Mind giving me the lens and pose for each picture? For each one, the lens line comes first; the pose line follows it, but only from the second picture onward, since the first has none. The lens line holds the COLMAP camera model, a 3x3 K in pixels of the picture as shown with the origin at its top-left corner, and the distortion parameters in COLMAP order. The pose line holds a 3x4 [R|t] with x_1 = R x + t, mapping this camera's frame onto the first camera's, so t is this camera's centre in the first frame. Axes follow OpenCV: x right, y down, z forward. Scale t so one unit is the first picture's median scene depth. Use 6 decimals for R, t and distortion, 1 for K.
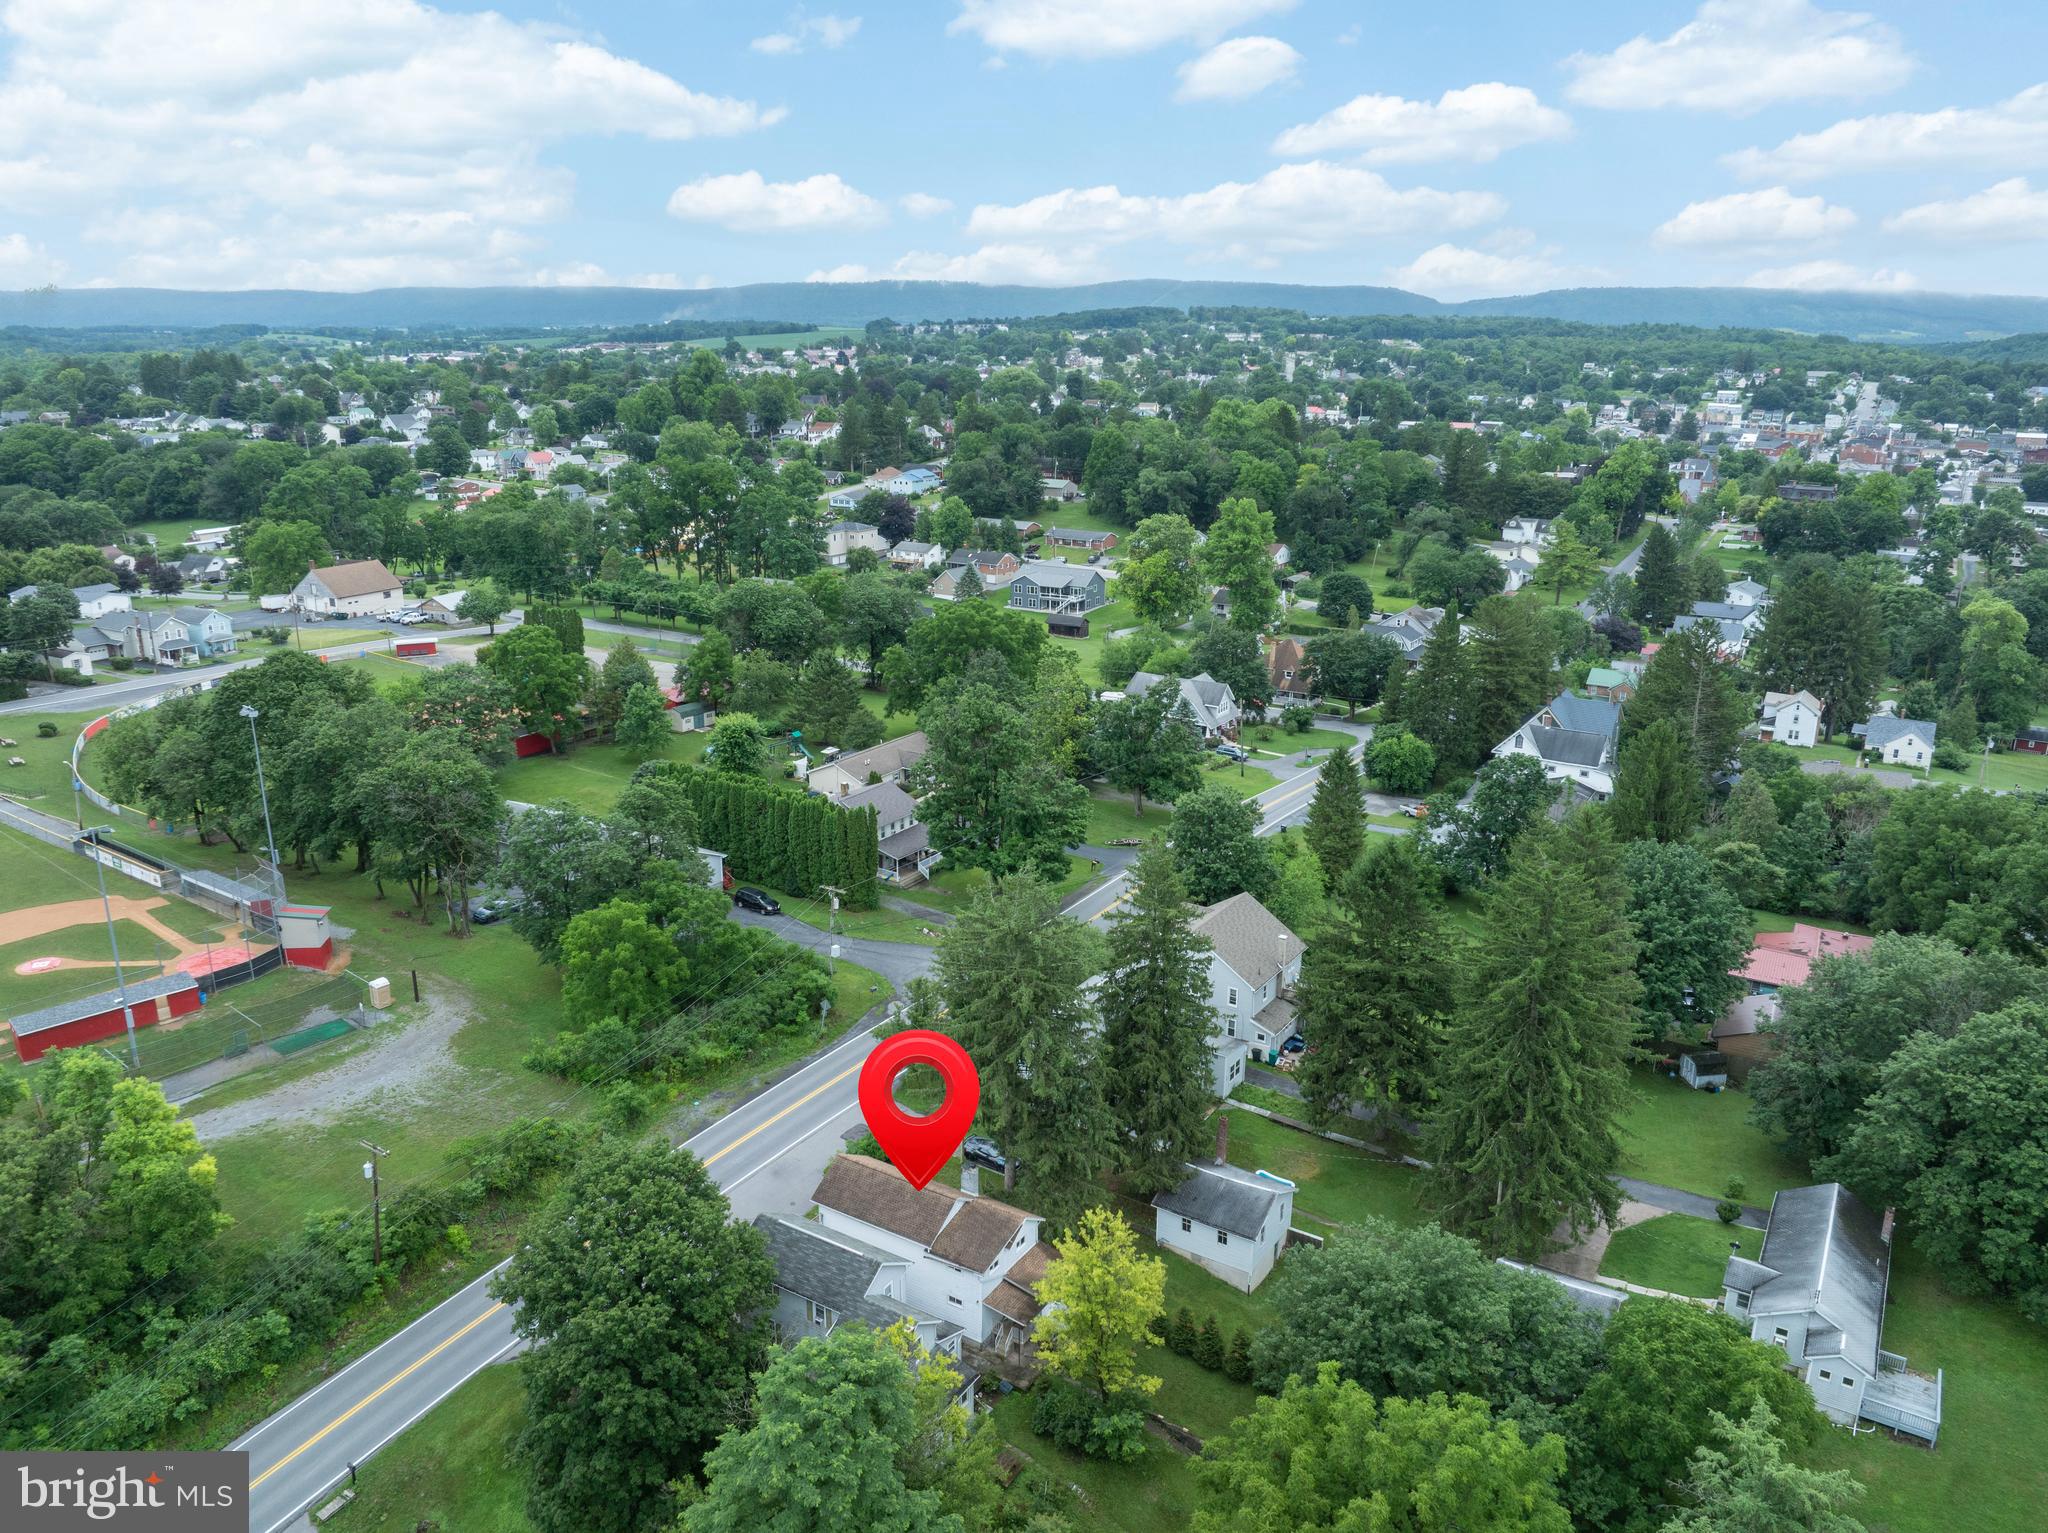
lens RADIAL K [[1444.7, 0, 1025.5], [0, 1444.7, 763.4], [0, 0, 1]] dist [-0.041731, 0.008001]
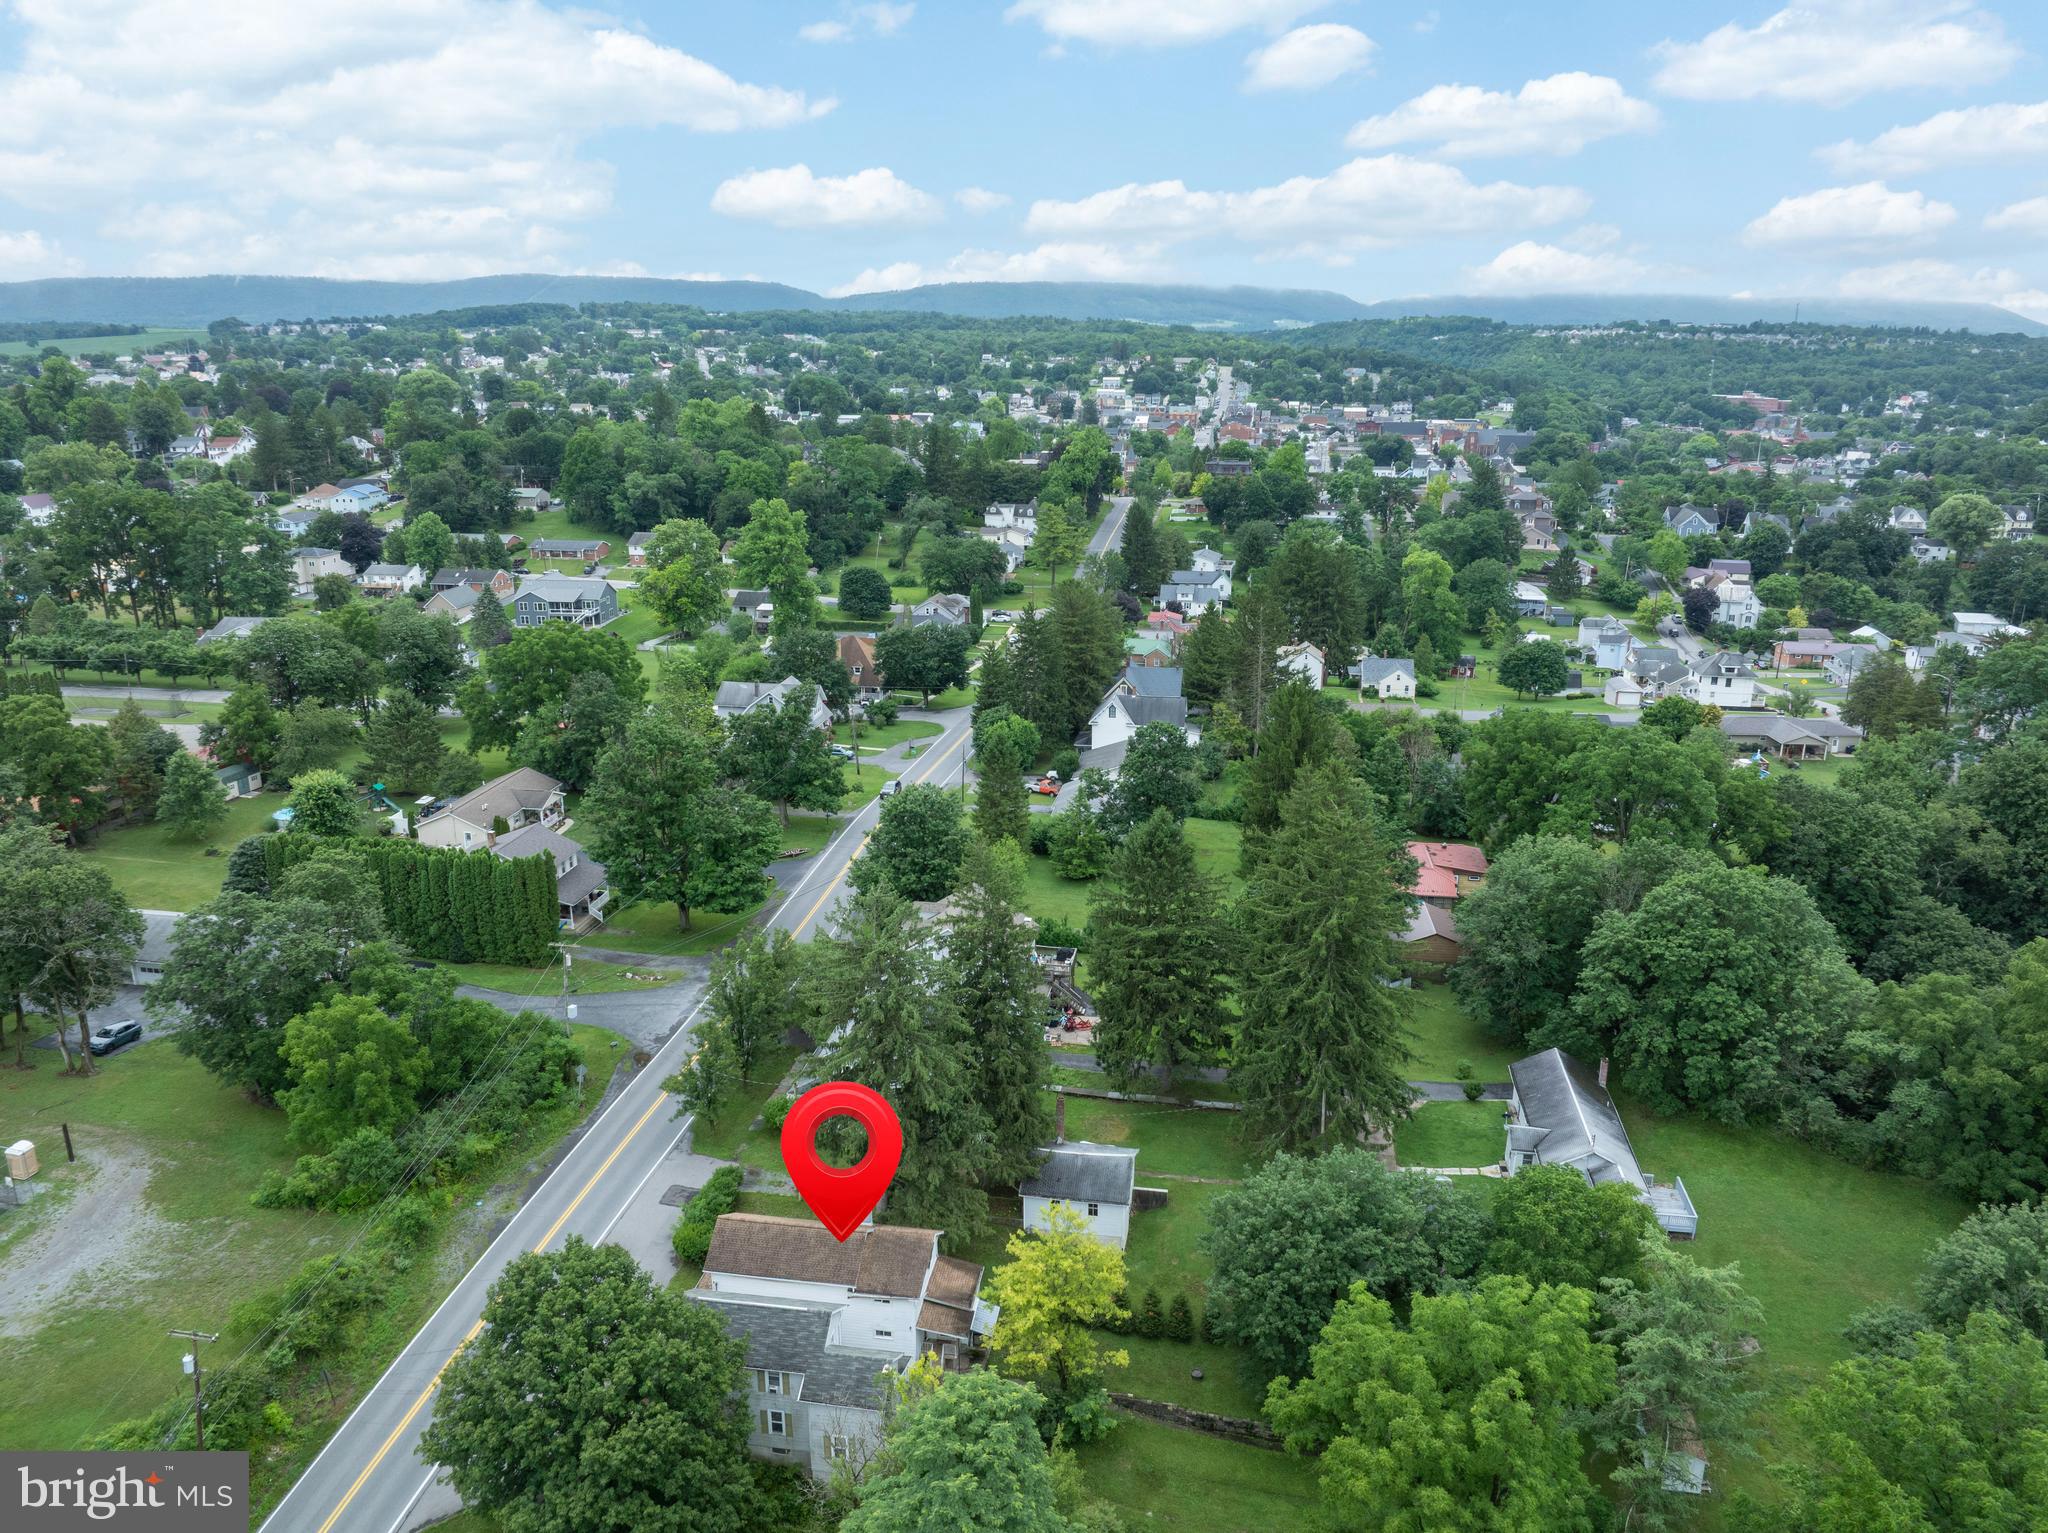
lens RADIAL K [[1444.7, 0, 1026.6], [0, 1444.7, 759.5], [0, 0, 1]] dist [-0.041731, 0.008001]
pose [[0.918384, -0.115178, 0.378556, -0.126615], [0.114870, 0.993103, 0.023482, -0.011891], [-0.378650, 0.021919, 0.925280, 0.021297]]
